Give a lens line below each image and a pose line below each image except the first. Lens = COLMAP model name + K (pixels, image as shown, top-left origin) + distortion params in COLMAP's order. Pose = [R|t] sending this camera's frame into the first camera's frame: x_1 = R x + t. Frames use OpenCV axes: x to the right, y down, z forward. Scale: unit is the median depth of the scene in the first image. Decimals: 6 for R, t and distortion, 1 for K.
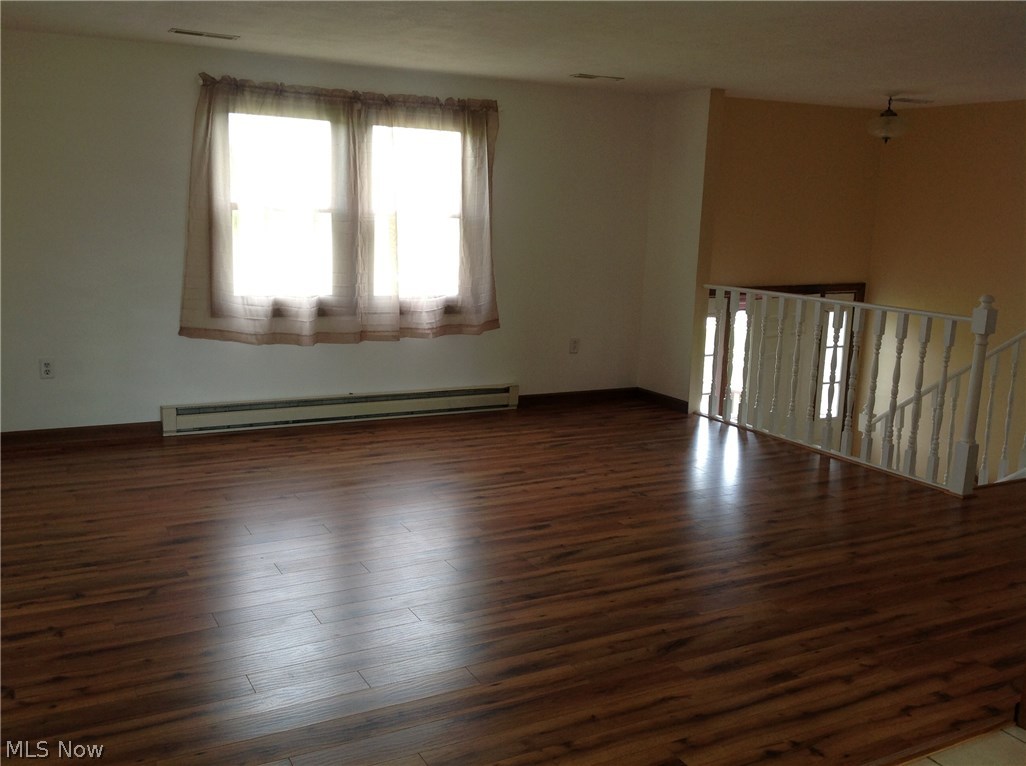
lens RADIAL K [[965.5, 0, 507.9], [0, 965.5, 380.7], [0, 0, 1]] dist [0.113566, -0.233503]
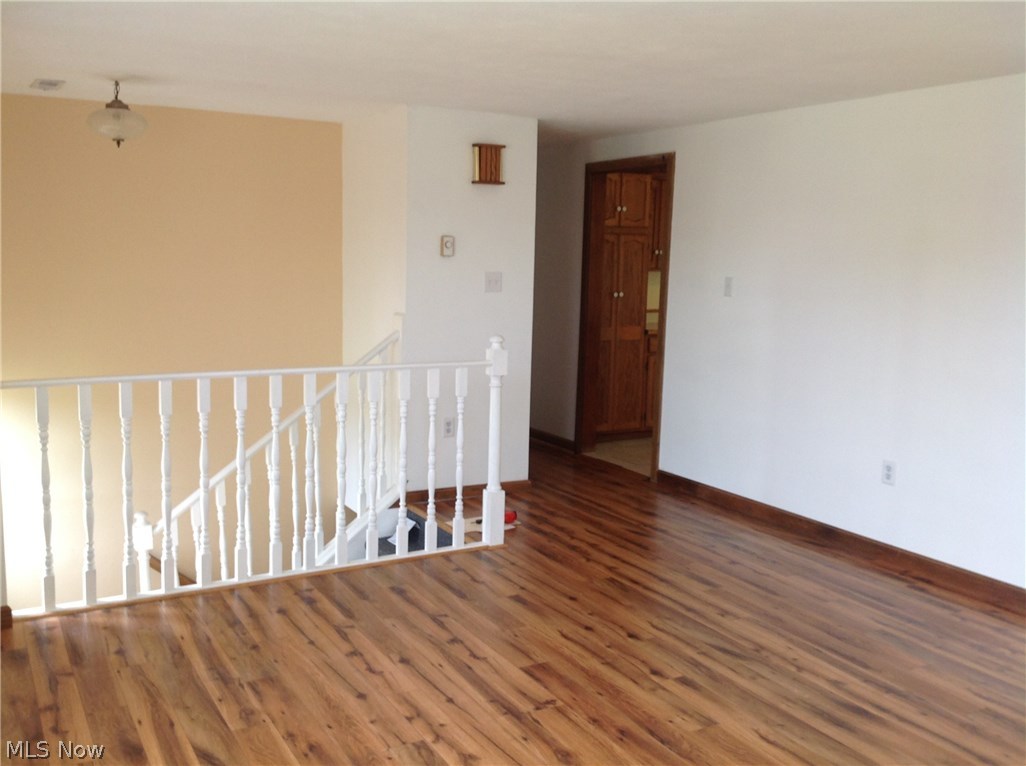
lens RADIAL K [[967.8, 0, 513.0], [0, 967.8, 383.0], [0, 0, 1]] dist [0.126328, -0.236162]
pose [[-0.024454, -0.159737, 0.986857, -0.384855], [0.163162, 0.973278, 0.161582, -0.162113], [-0.986296, 0.164969, 0.002263, 0.828650]]
